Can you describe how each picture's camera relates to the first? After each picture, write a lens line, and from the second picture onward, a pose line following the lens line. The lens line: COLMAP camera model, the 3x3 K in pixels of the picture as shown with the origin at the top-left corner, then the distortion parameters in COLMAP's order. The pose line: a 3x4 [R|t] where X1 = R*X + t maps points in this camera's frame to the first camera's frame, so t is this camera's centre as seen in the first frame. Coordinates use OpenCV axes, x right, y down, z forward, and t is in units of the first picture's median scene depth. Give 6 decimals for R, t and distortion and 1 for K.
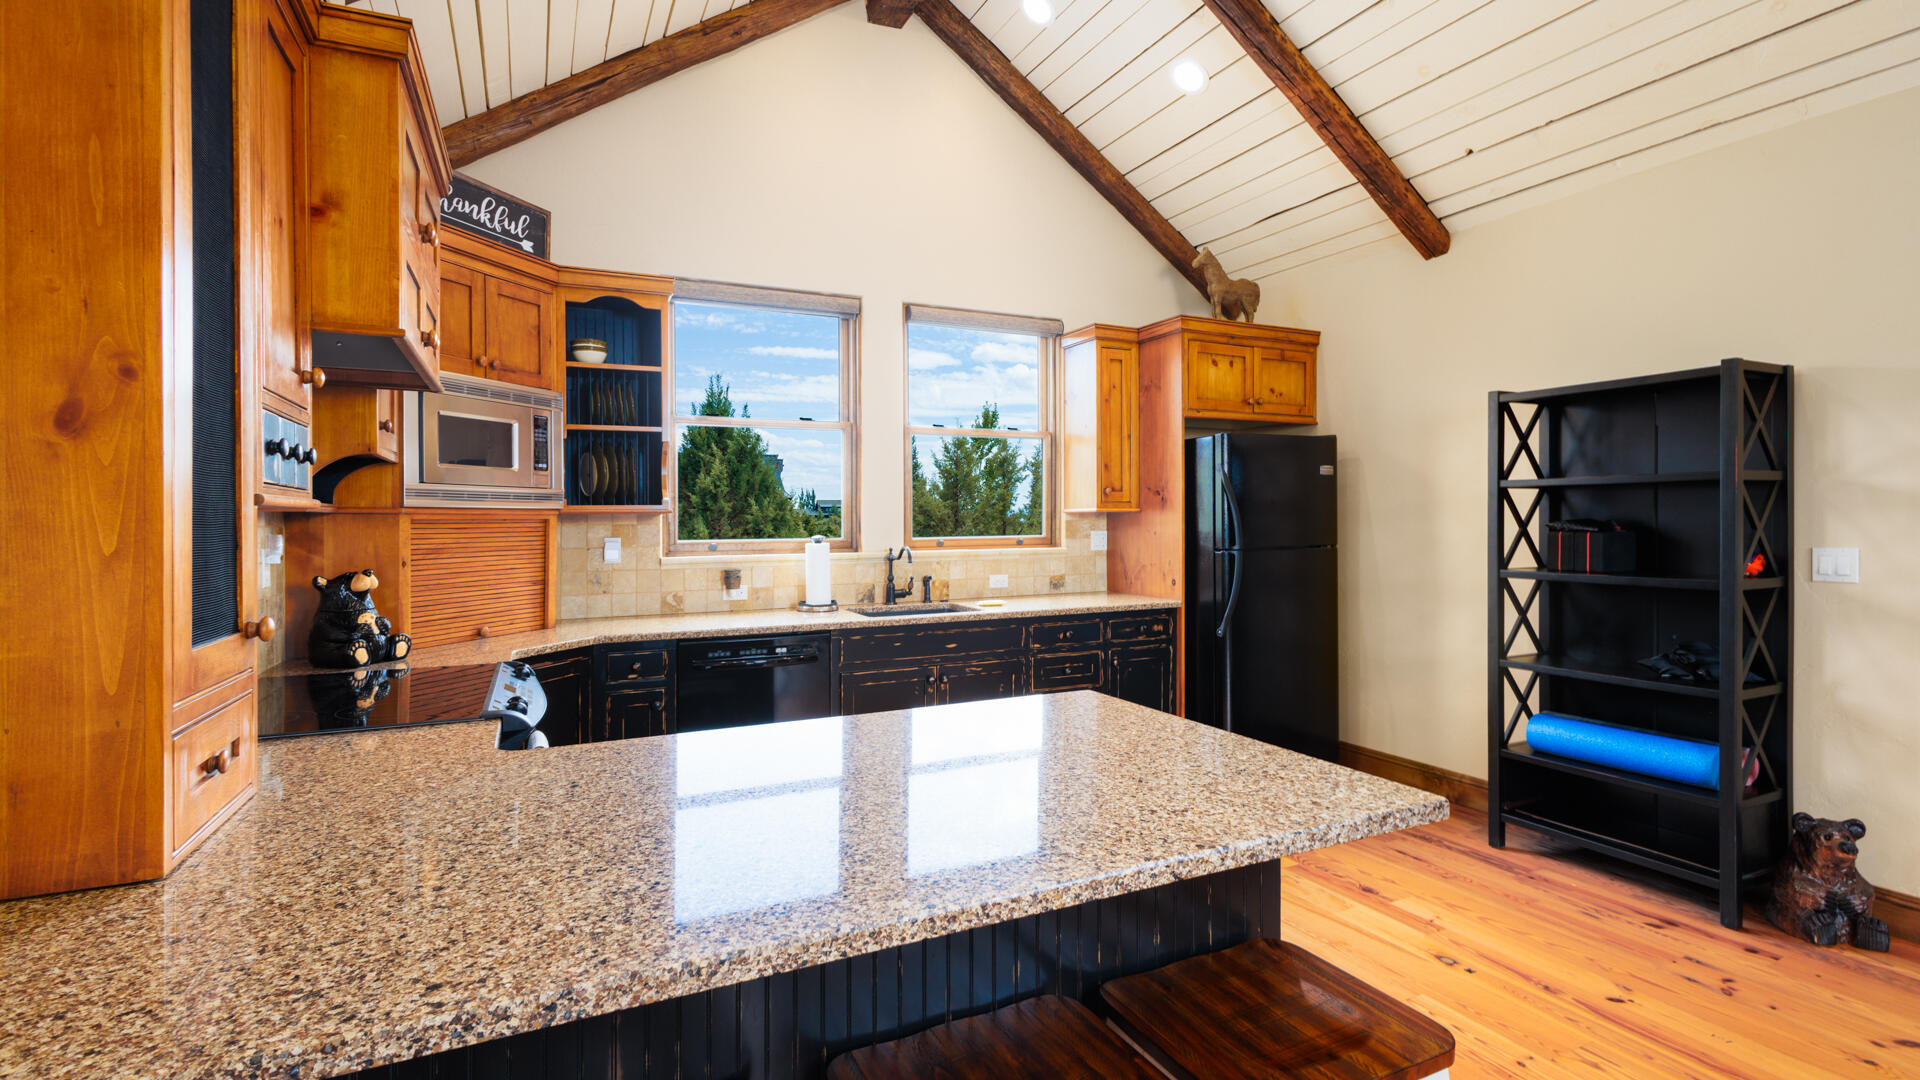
lens RADIAL K [[881.0, 0, 955.2], [0, 881.0, 536.9], [0, 0, 1]] dist [0.007999, 0.000379]
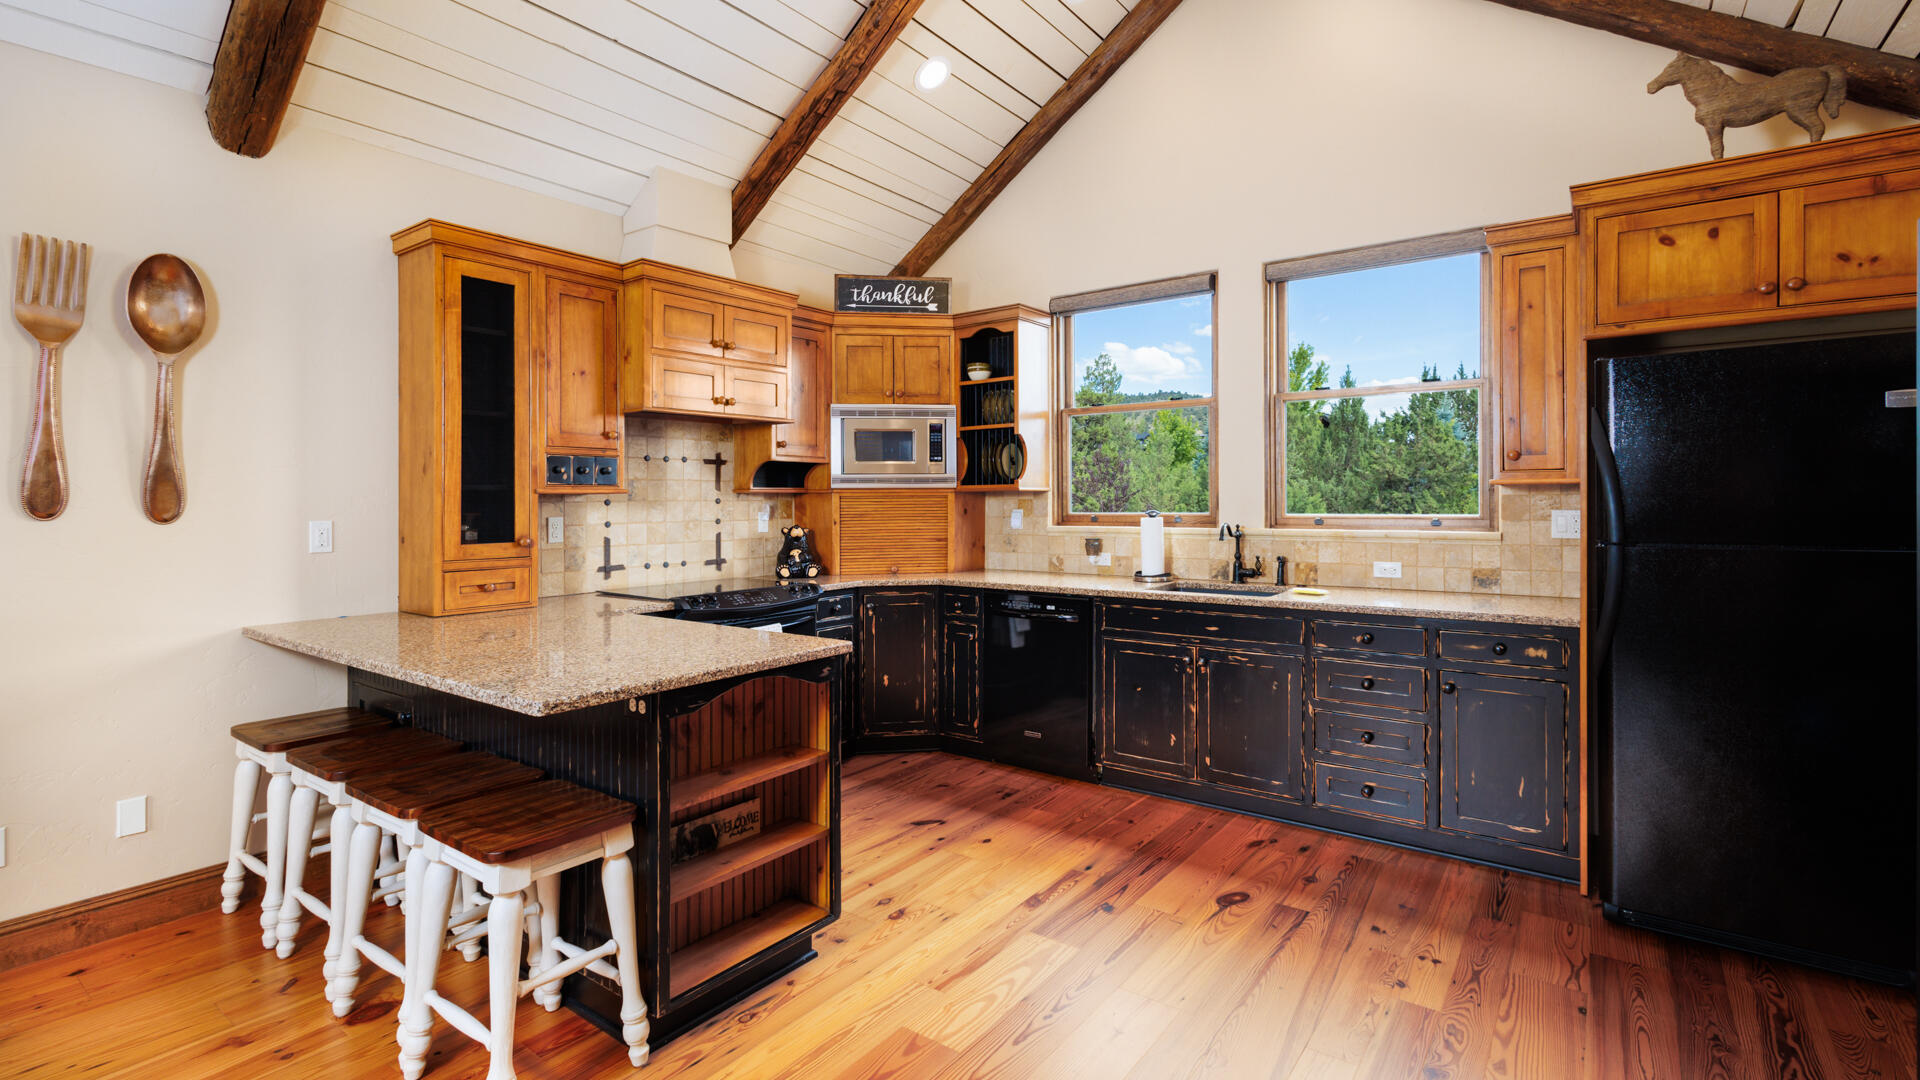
lens RADIAL K [[881.0, 0, 946.9], [0, 881.0, 502.1], [0, 0, 1]] dist [0.007999, 0.000379]
pose [[0.461942, 0.007887, -0.886875, 0.692207], [-0.012176, 0.999923, 0.002551, -0.011203], [0.886826, 0.009620, 0.462003, 0.302684]]
